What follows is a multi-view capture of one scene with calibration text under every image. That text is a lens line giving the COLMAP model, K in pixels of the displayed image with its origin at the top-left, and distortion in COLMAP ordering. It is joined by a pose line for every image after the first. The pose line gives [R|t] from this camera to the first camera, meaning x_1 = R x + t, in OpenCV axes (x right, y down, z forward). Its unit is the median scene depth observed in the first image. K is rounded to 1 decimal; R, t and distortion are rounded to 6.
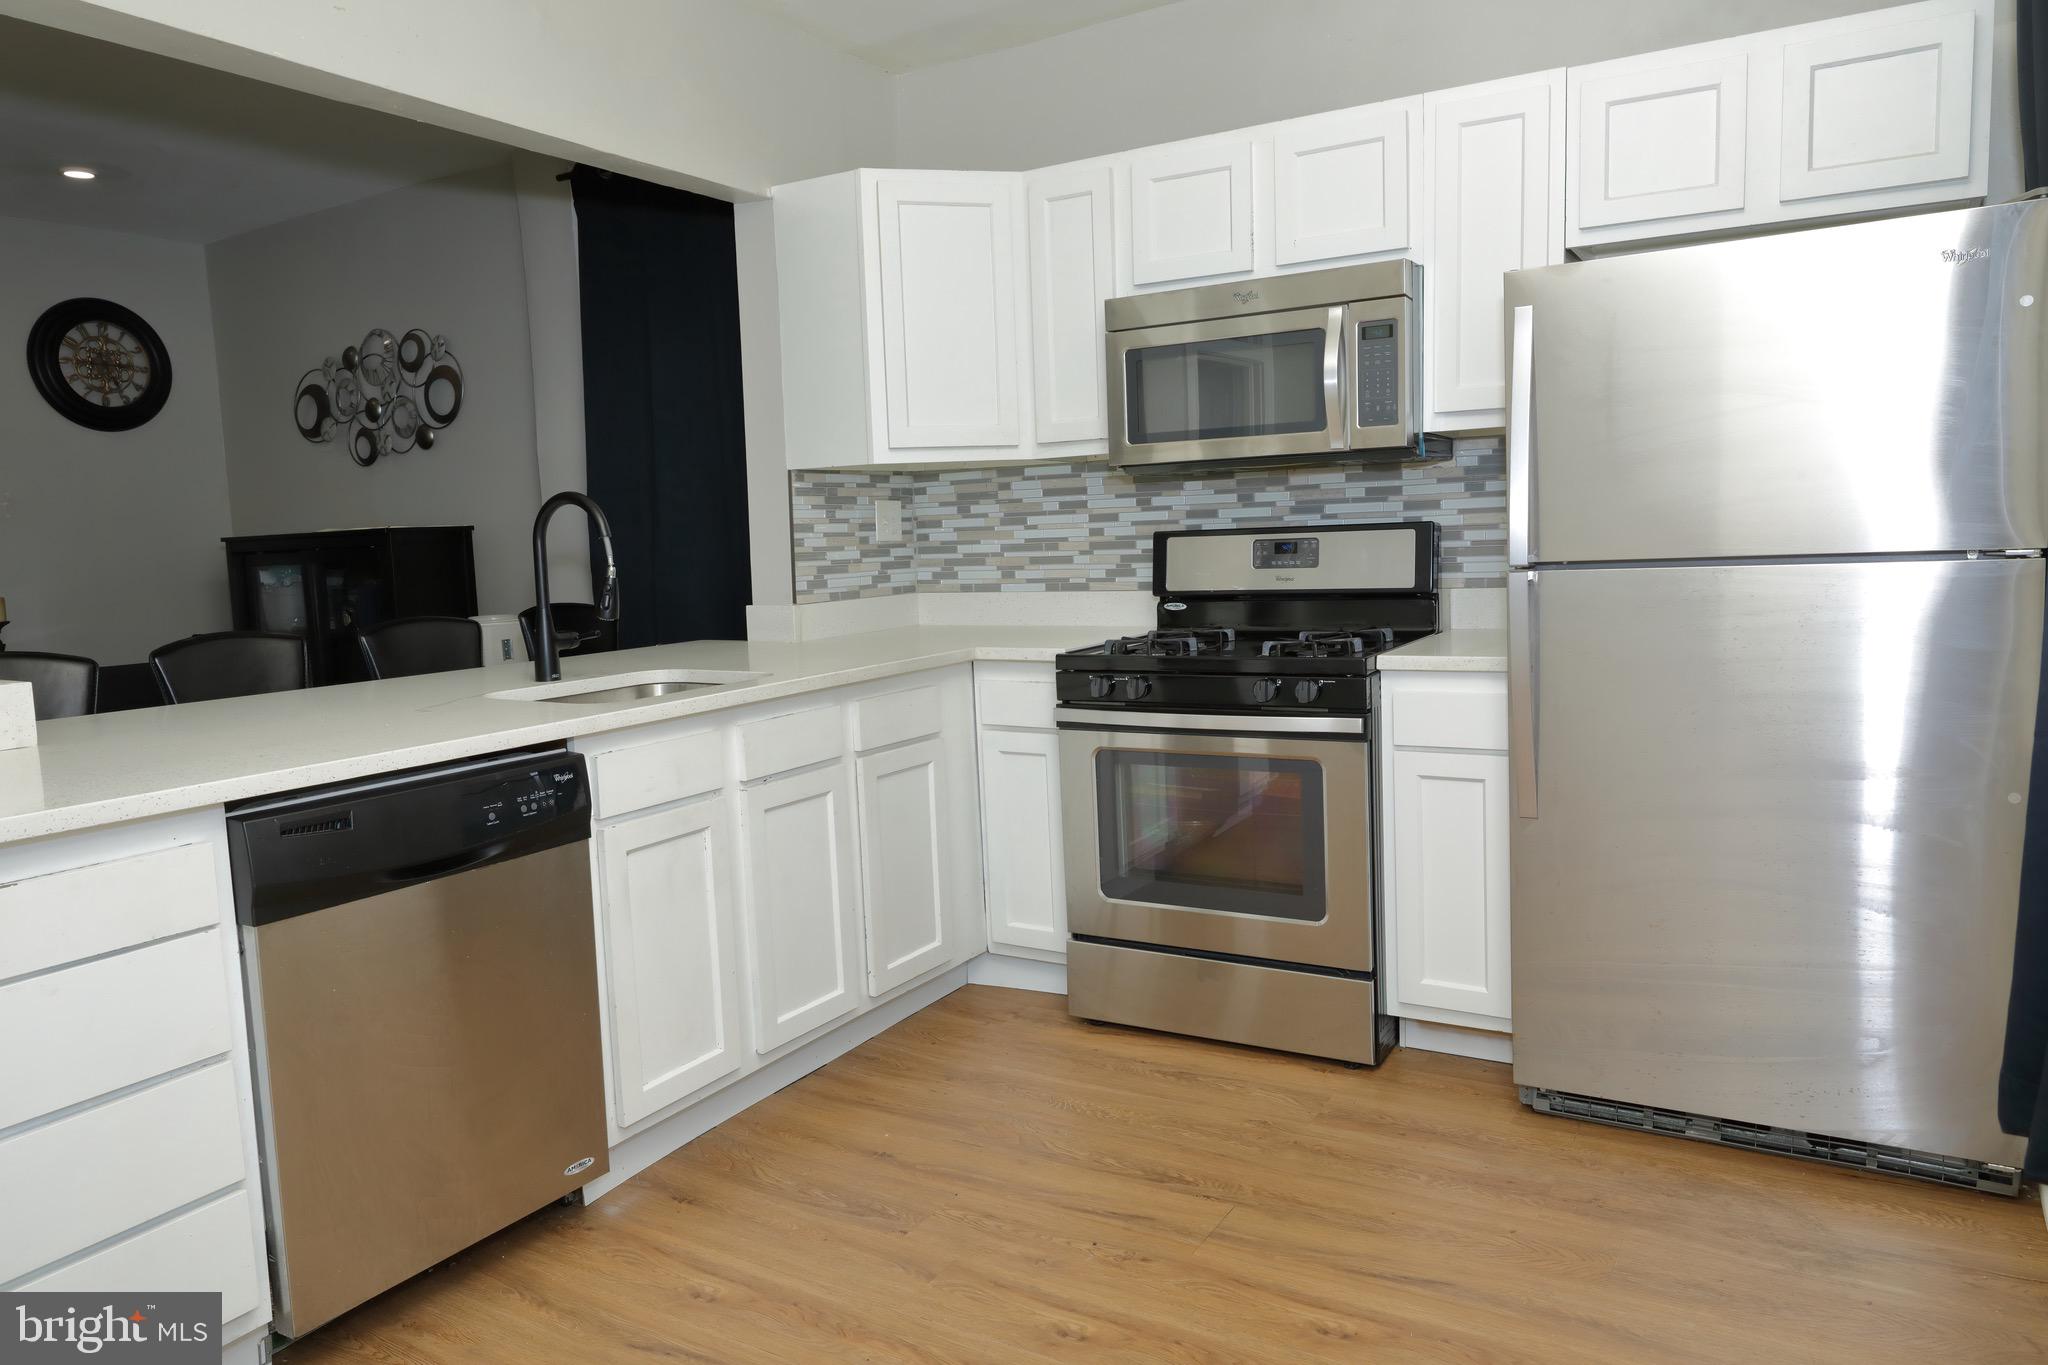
lens RADIAL K [[1364.2, 0, 1012.6], [0, 1364.2, 674.2], [0, 0, 1]] dist [-0.001762, -0.001145]
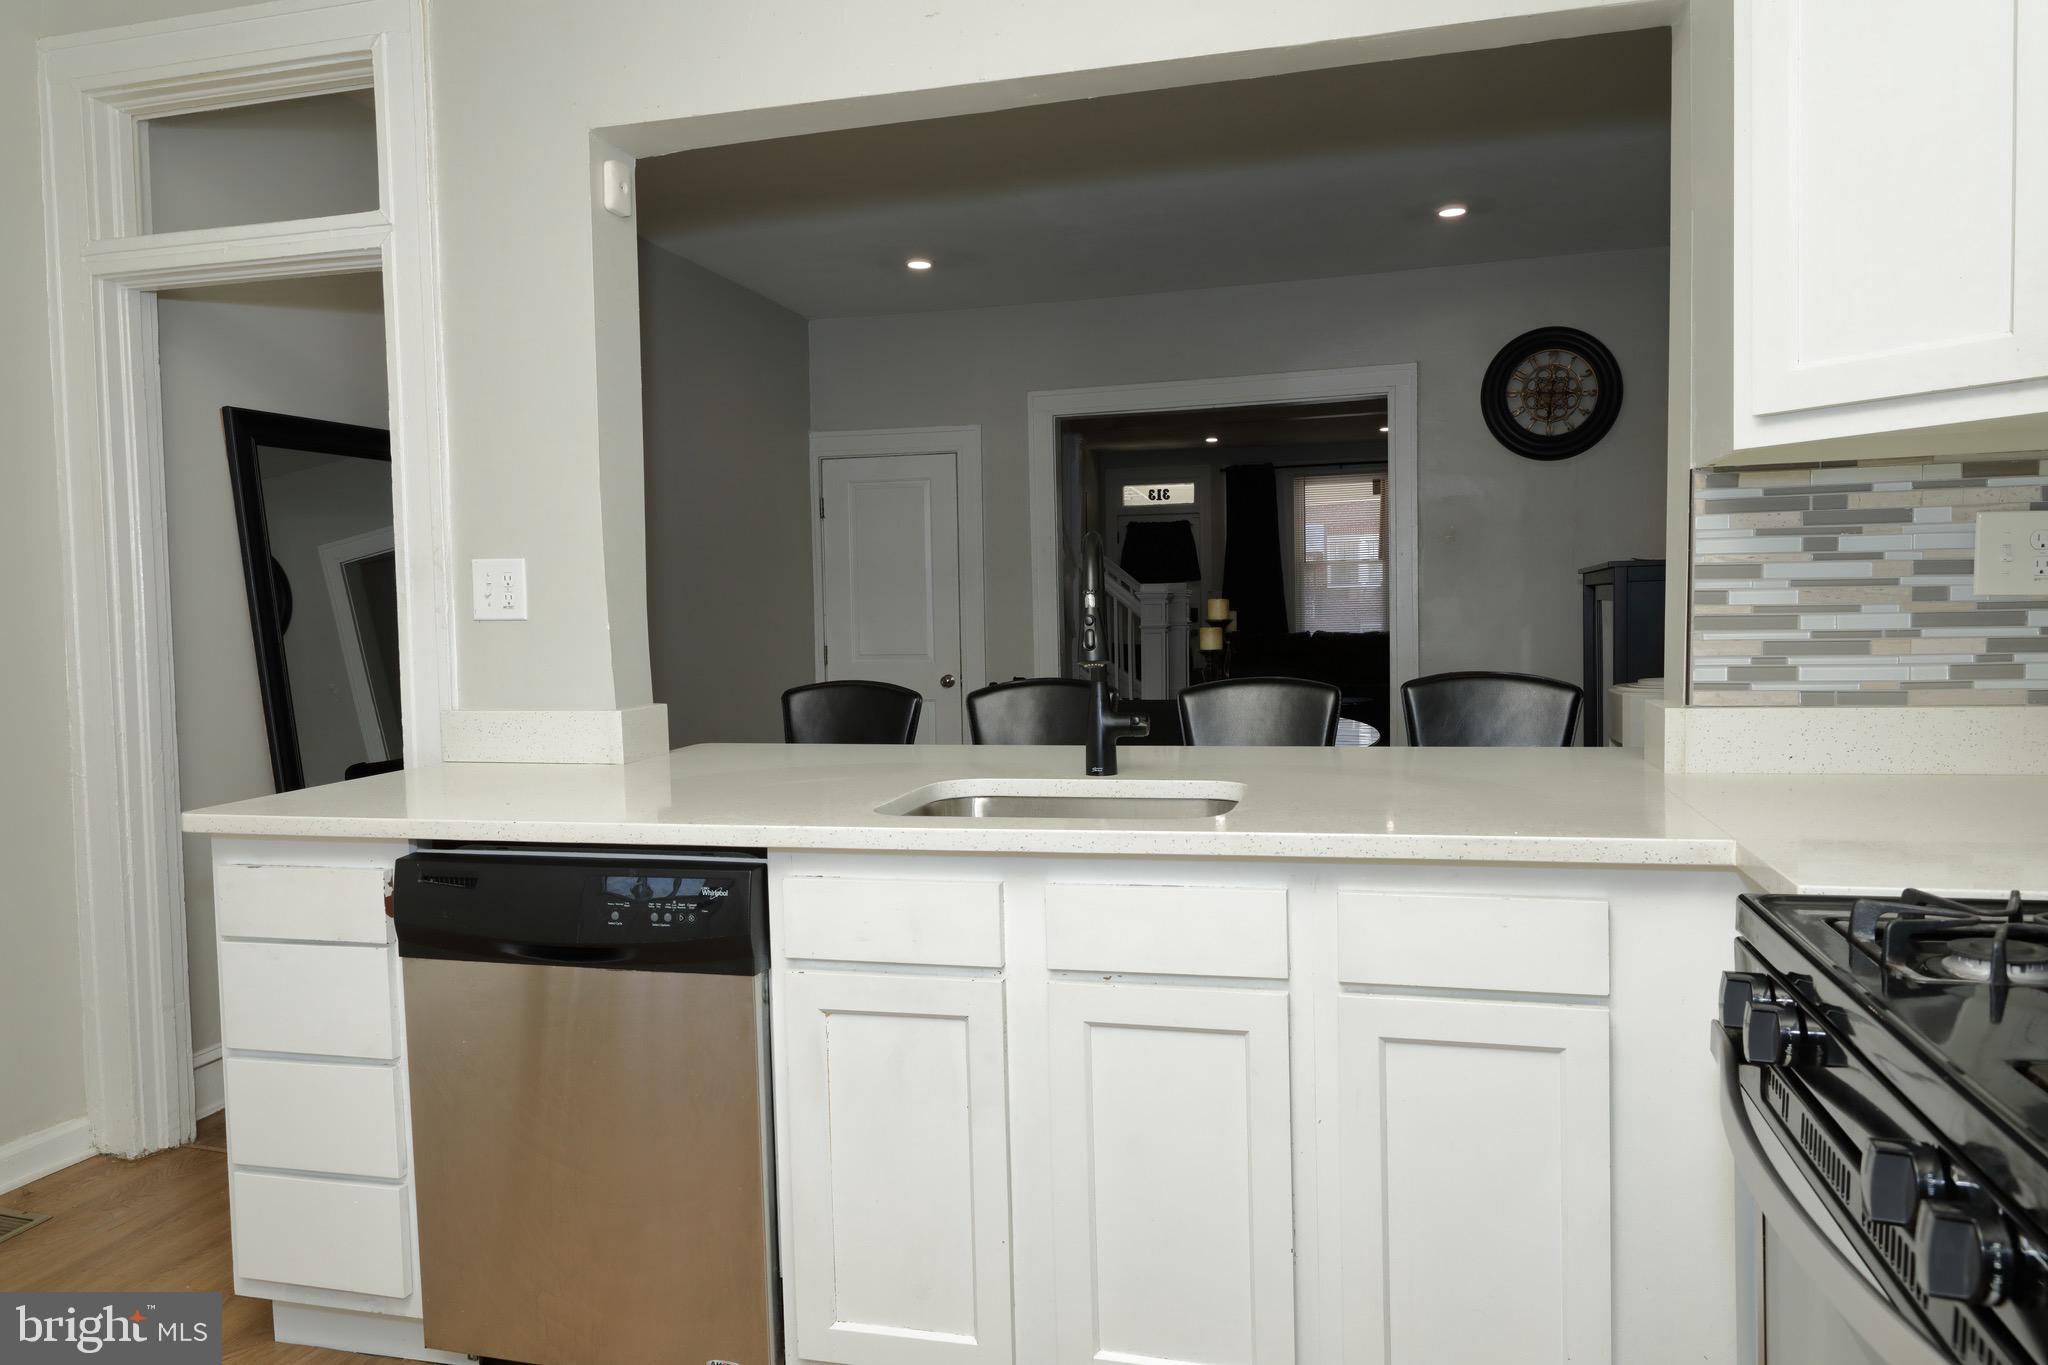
lens RADIAL K [[1378.6, 0, 1029.7], [0, 1378.6, 666.7], [0, 0, 1]] dist [0.005533, -0.003915]
pose [[0.281354, 0.071822, -0.956912, 0.344146], [-0.087964, 0.994927, 0.048812, -0.079105], [0.955564, 0.070440, 0.286244, 0.635345]]
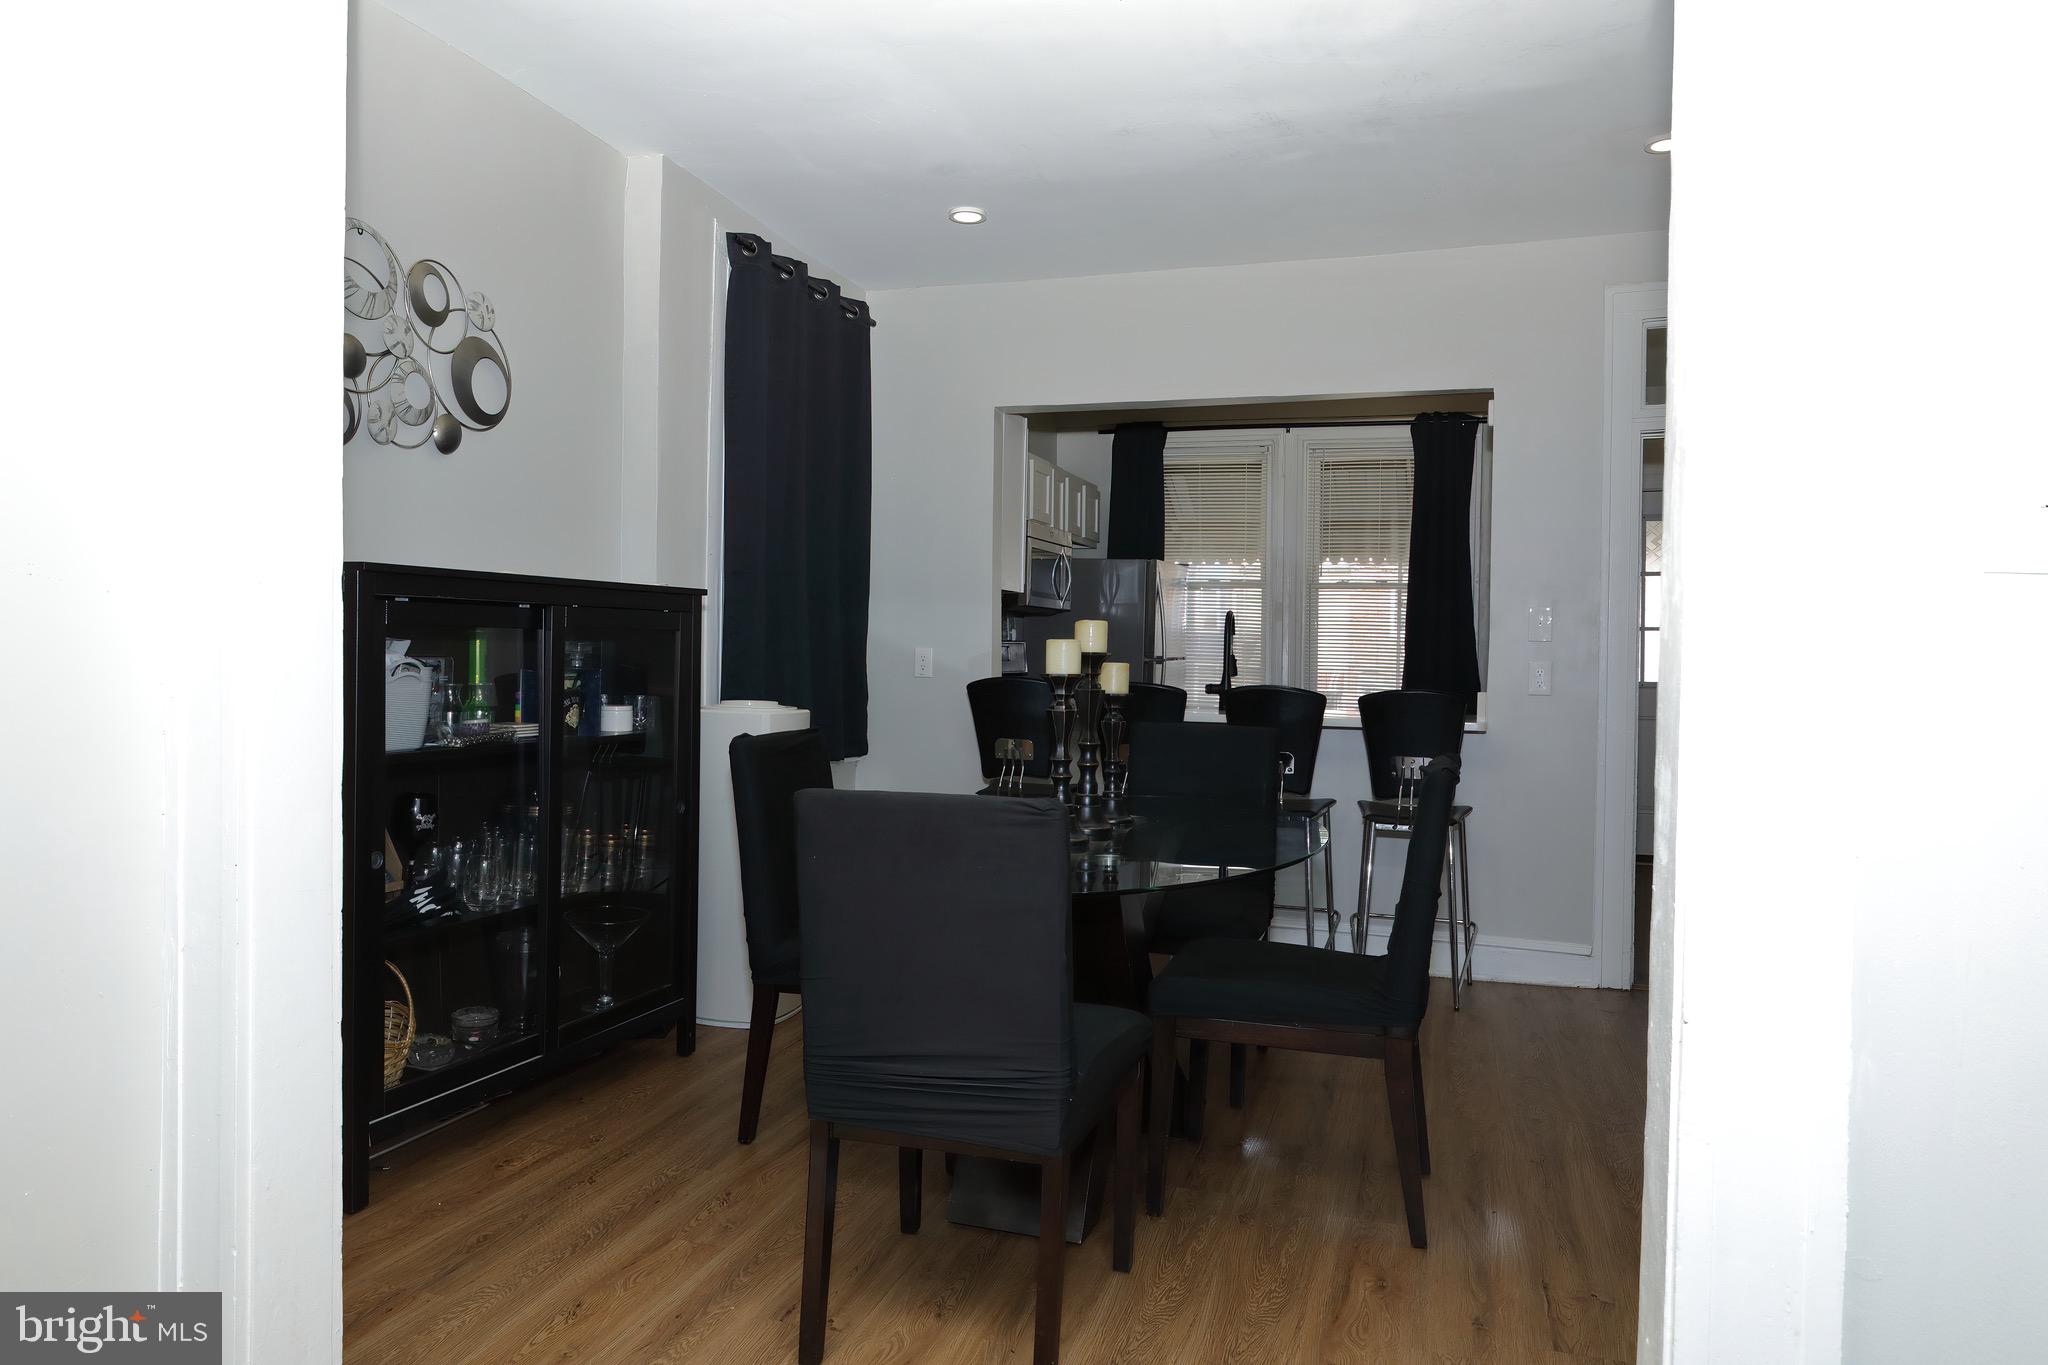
lens RADIAL K [[1423.1, 0, 1024.0], [0, 1423.1, 682.5], [0, 0, 1]] dist [-0.000888, -0.000908]
pose [[-0.252127, 0.010631, 0.967636, -1.855243], [0.092068, 0.995667, 0.013051, -0.071257], [-0.963305, 0.092379, -0.252013, 1.503182]]
